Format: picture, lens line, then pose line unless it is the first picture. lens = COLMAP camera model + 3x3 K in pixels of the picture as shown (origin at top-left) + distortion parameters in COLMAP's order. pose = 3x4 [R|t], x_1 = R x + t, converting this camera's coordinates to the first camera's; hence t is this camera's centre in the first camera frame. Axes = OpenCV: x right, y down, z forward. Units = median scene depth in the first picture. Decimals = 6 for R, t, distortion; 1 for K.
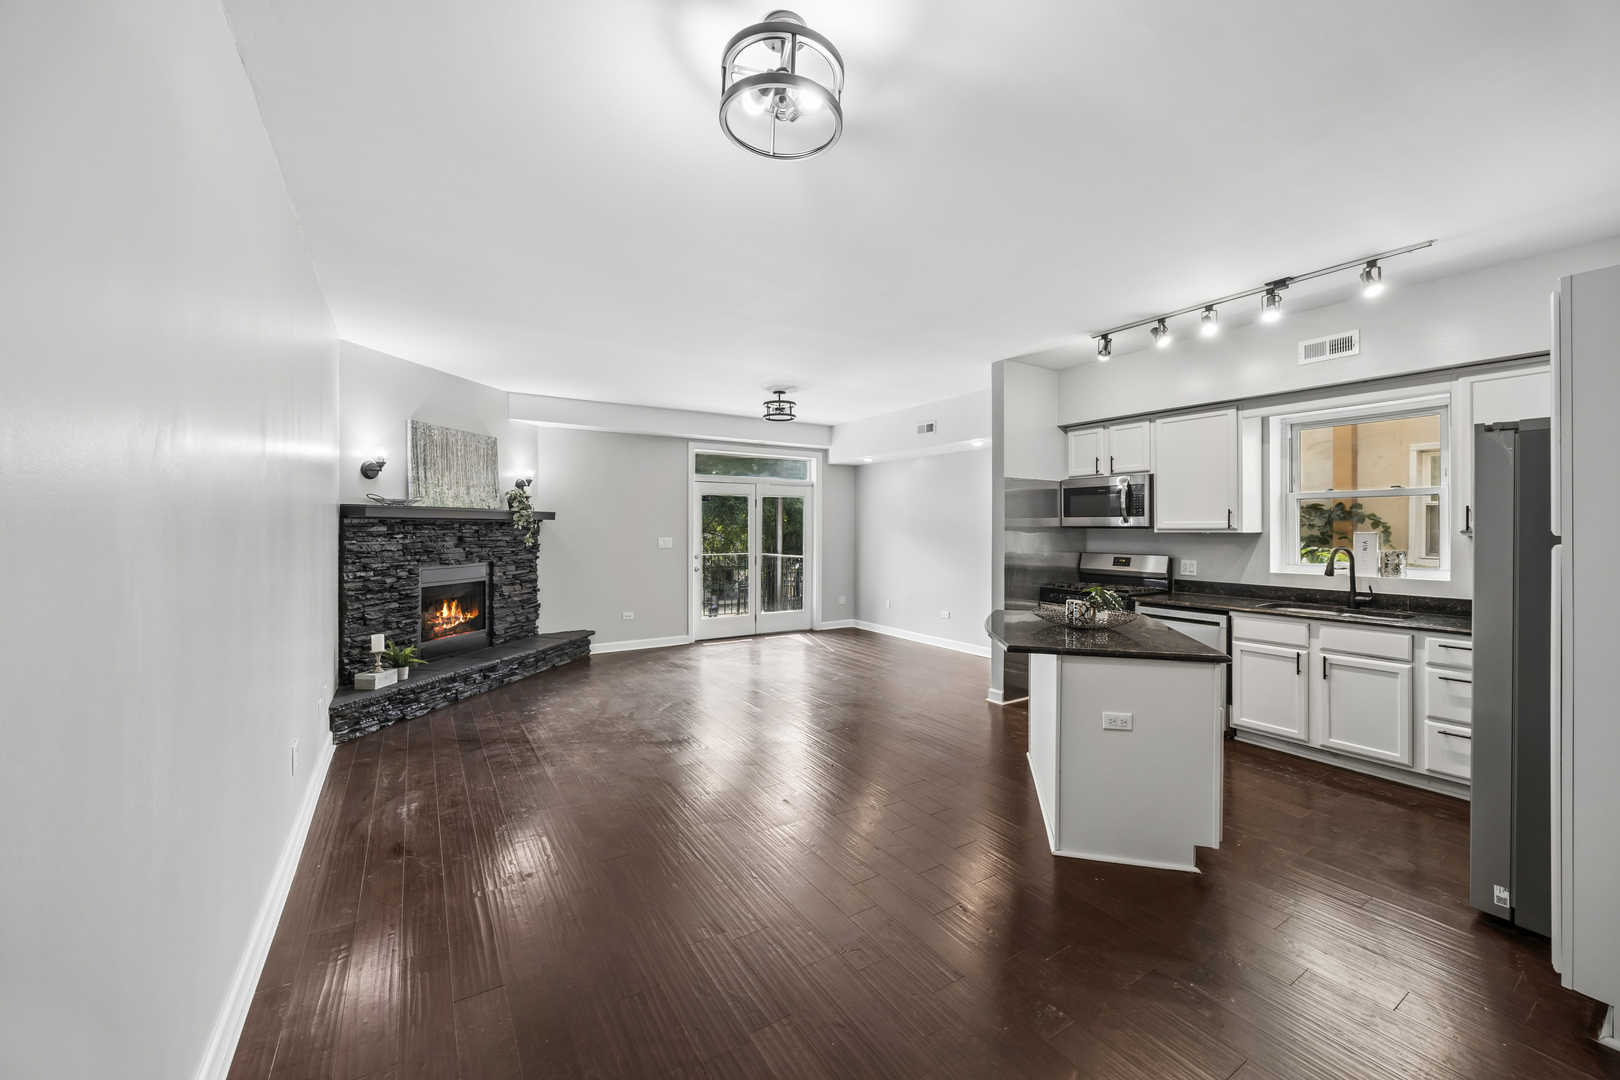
lens RADIAL K [[620.5, 0, 808.2], [0, 620.5, 532.0], [0, 0, 1]] dist [0.000422, 0.000531]
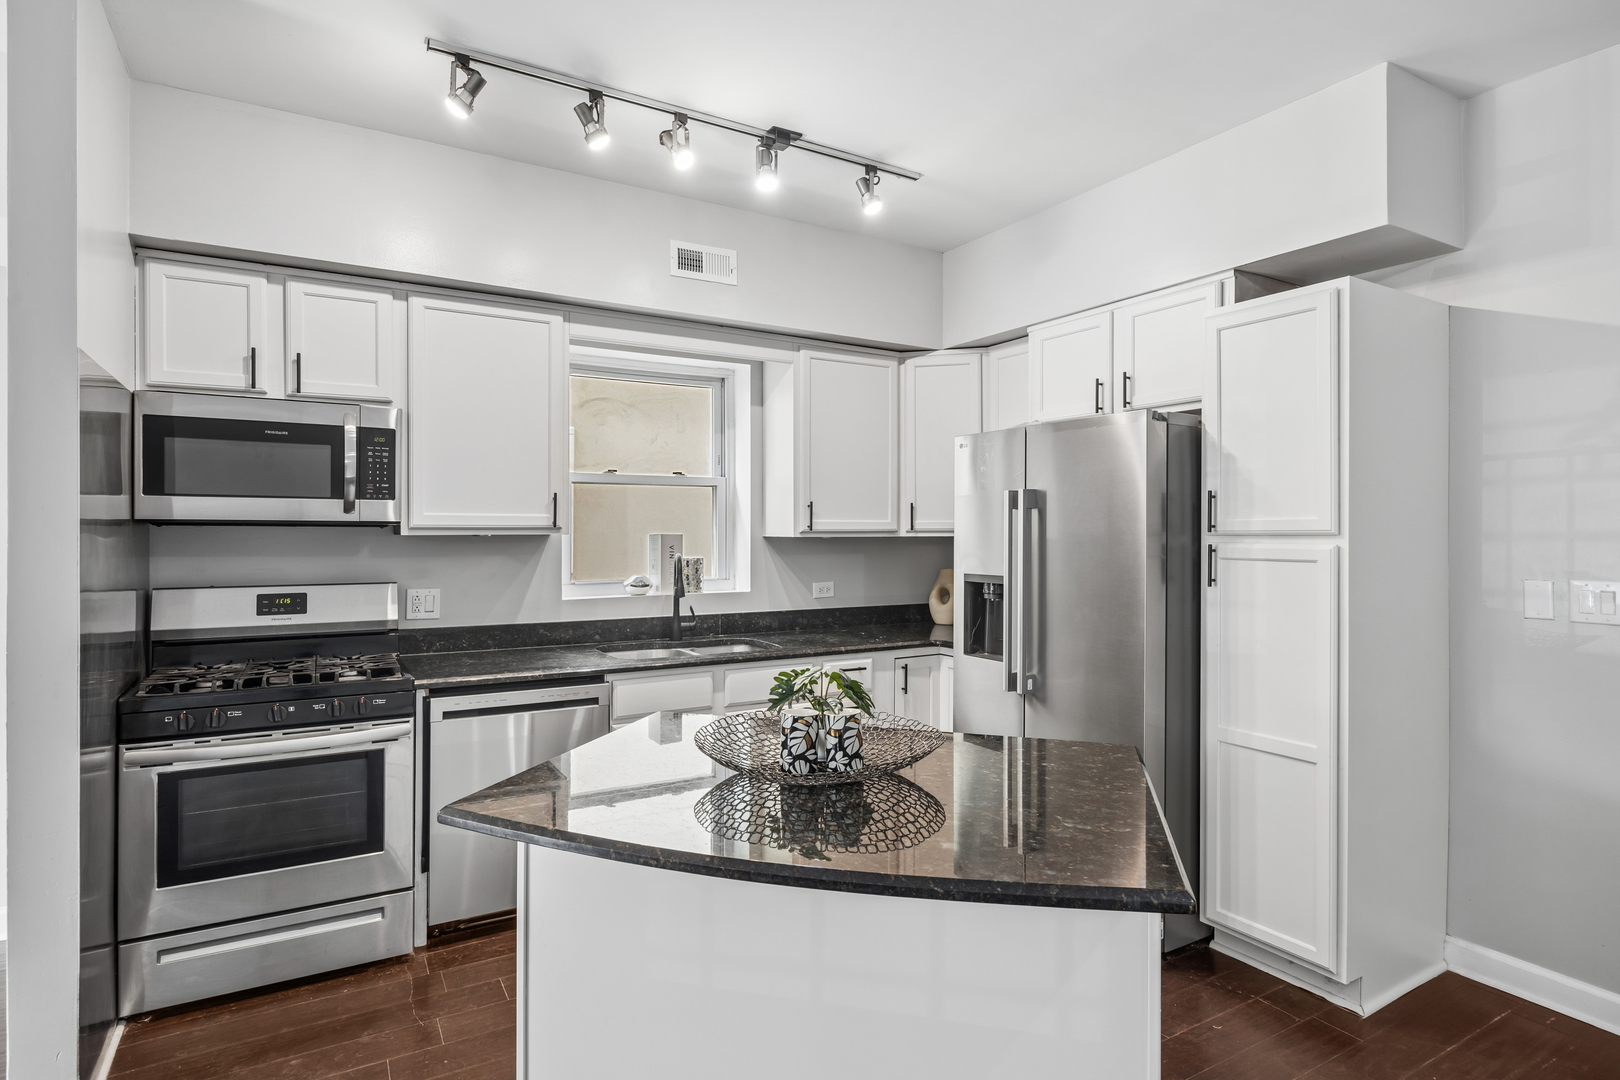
lens RADIAL K [[845.0, 0, 803.5], [0, 845.0, 535.9], [0, 0, 1]] dist [-0.010823, 0.001457]
pose [[0.038232, -0.006753, 0.999246, -0.063002], [0.003219, 0.999973, 0.006635, -0.001736], [-0.999264, 0.002963, 0.038252, 0.626841]]
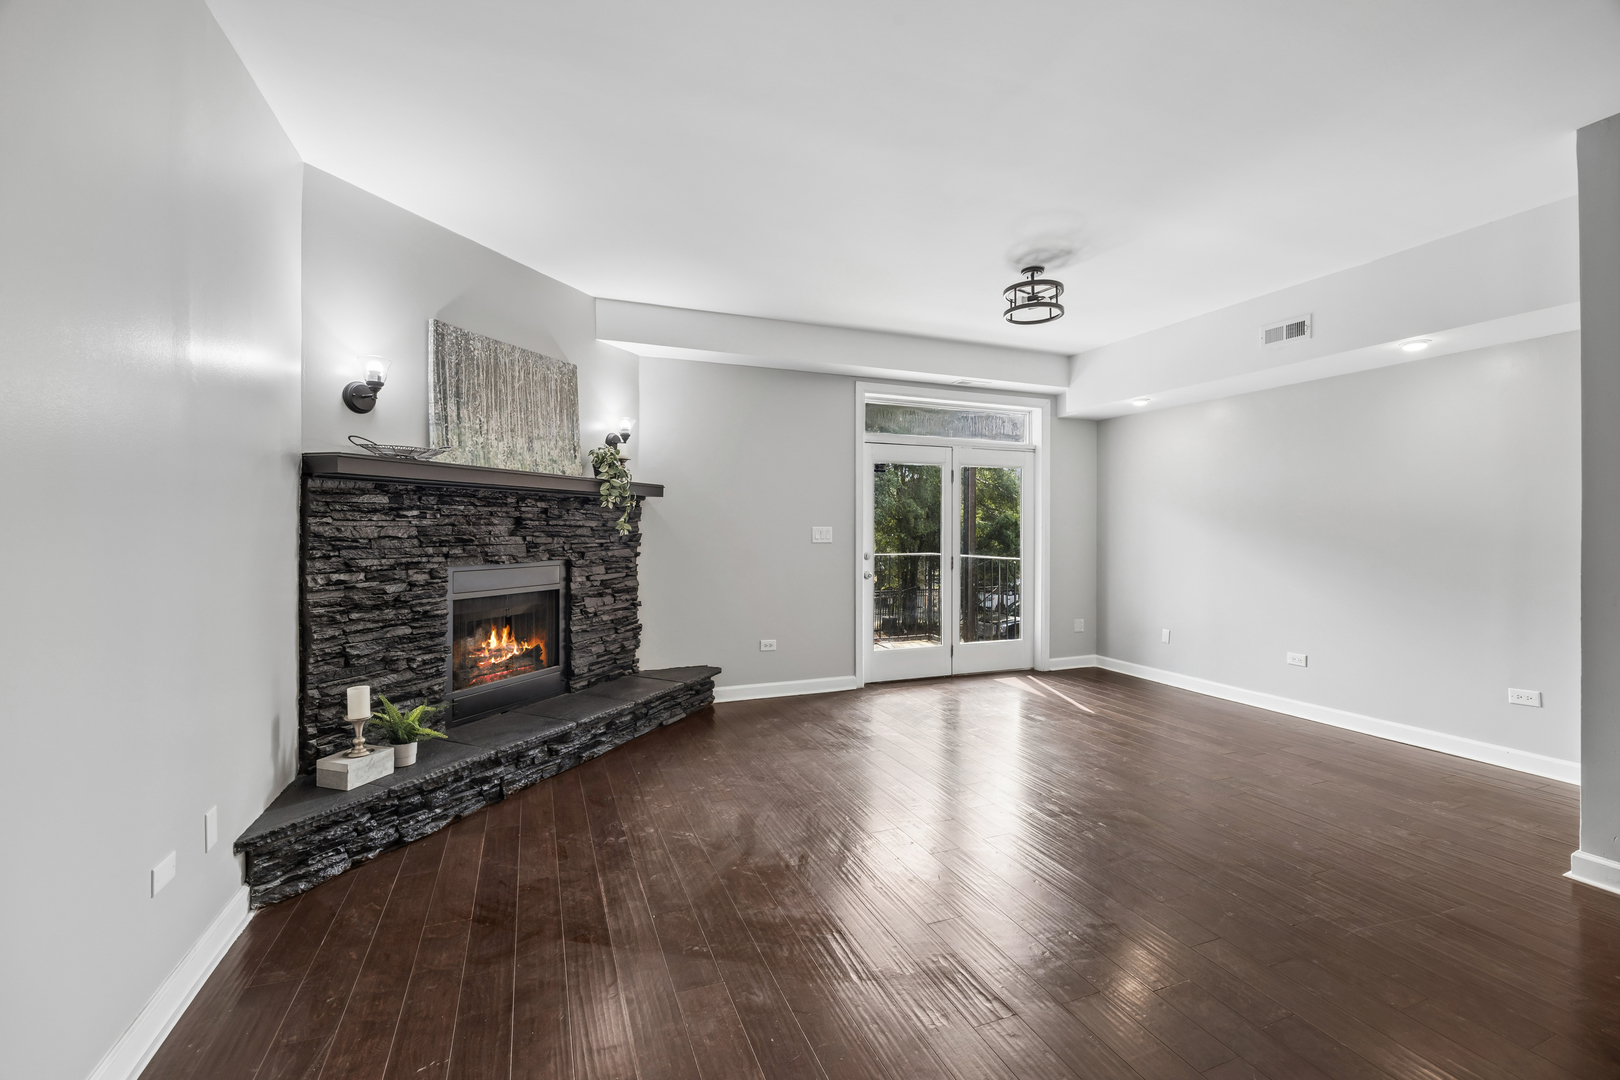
lens RADIAL K [[681.2, 0, 812.5], [0, 681.2, 537.0], [0, 0, 1]] dist [-0.003338, -0.000093]
pose [[0.984694, 0.004219, -0.174238, -0.166698], [-0.003375, 0.999981, 0.005139, 0.023696], [0.174257, -0.004473, 0.984690, 0.417053]]
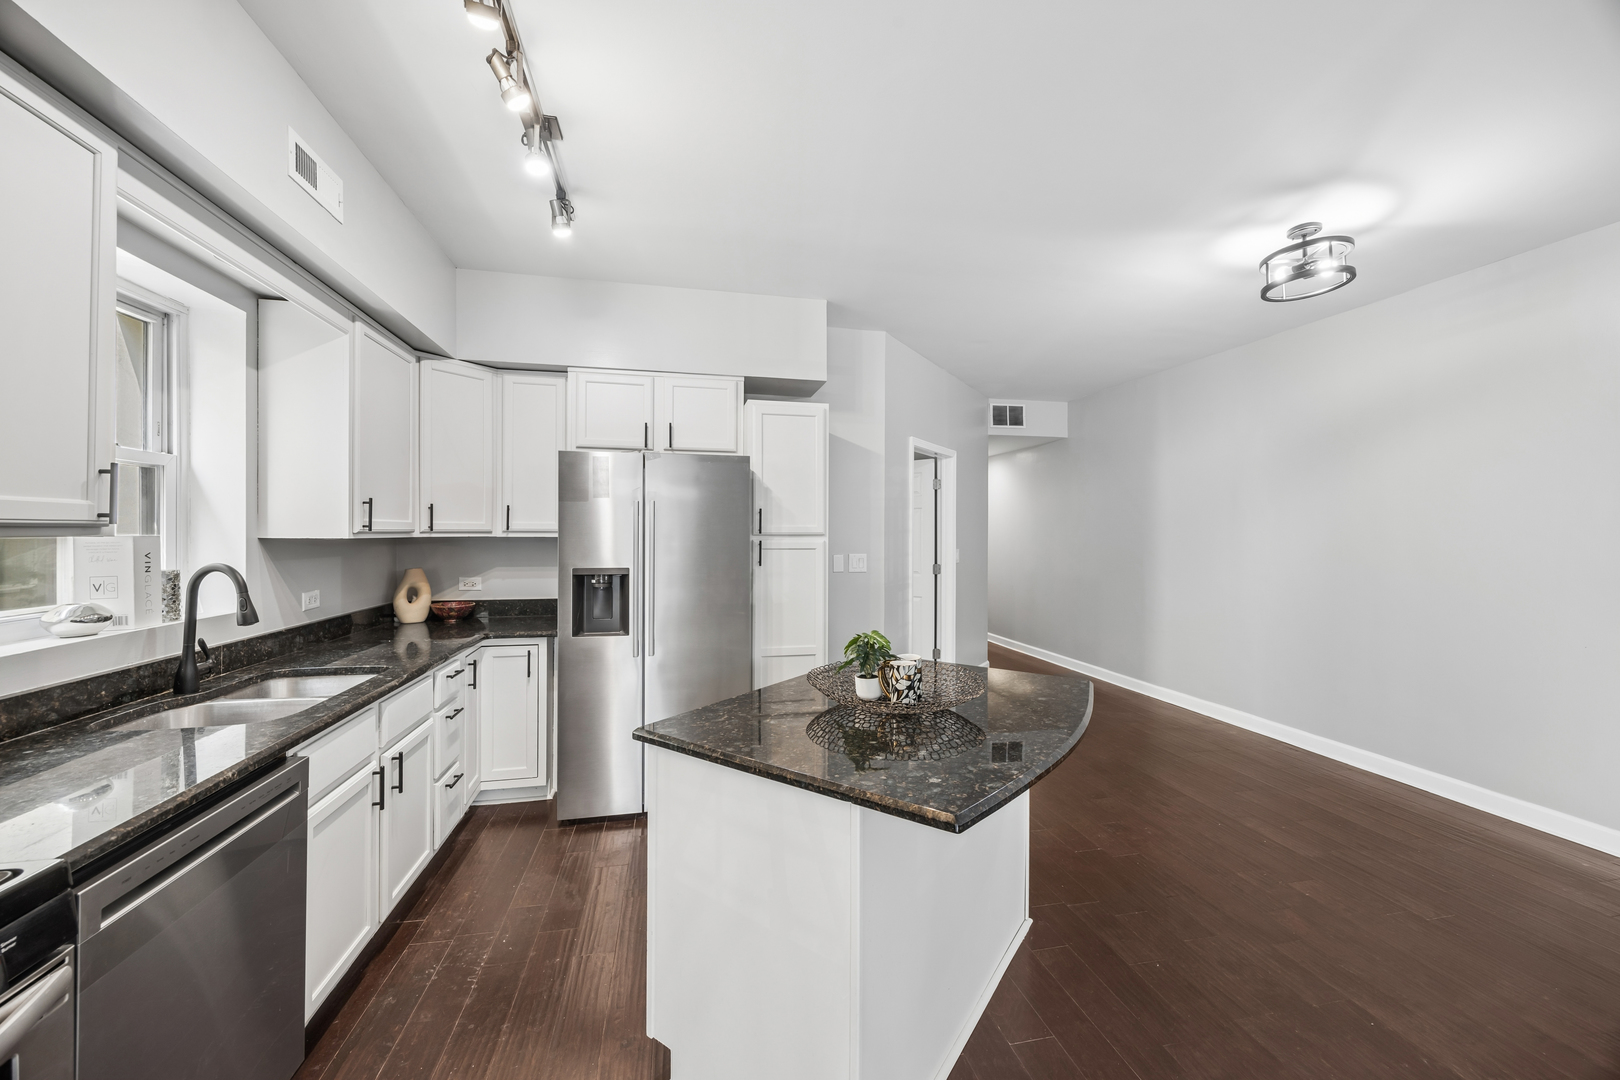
lens RADIAL K [[620.5, 0, 815.6], [0, 620.5, 534.3], [0, 0, 1]] dist [0.000422, 0.000531]
pose [[-0.940693, -0.006845, 0.339191, 0.196175], [-0.004683, 0.999963, 0.007192, -0.003956], [-0.339228, 0.005177, -0.940690, 0.987204]]
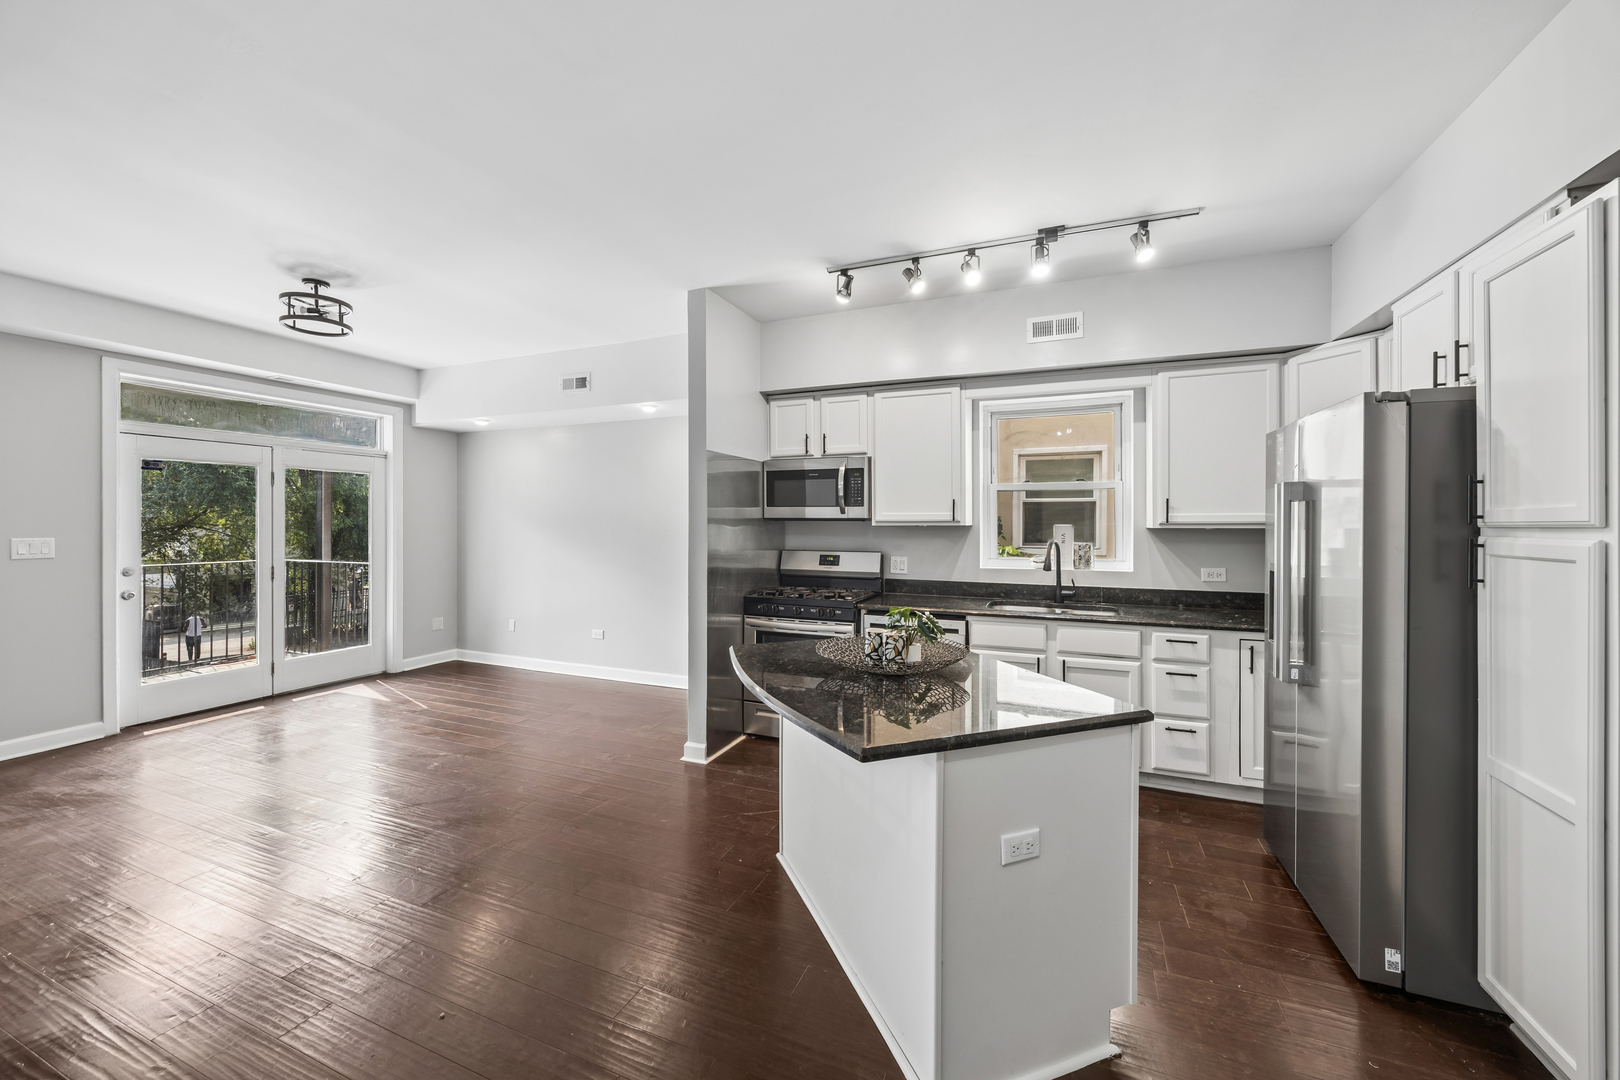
lens RADIAL K [[620.5, 0, 810.5], [0, 620.5, 526.6], [0, 0, 1]] dist [0.000422, 0.000531]
pose [[0.820640, -0.002945, 0.571438, -0.000084], [0.002094, 0.999996, 0.002147, 0.000383], [-0.571442, -0.000565, 0.820642, 0.323944]]
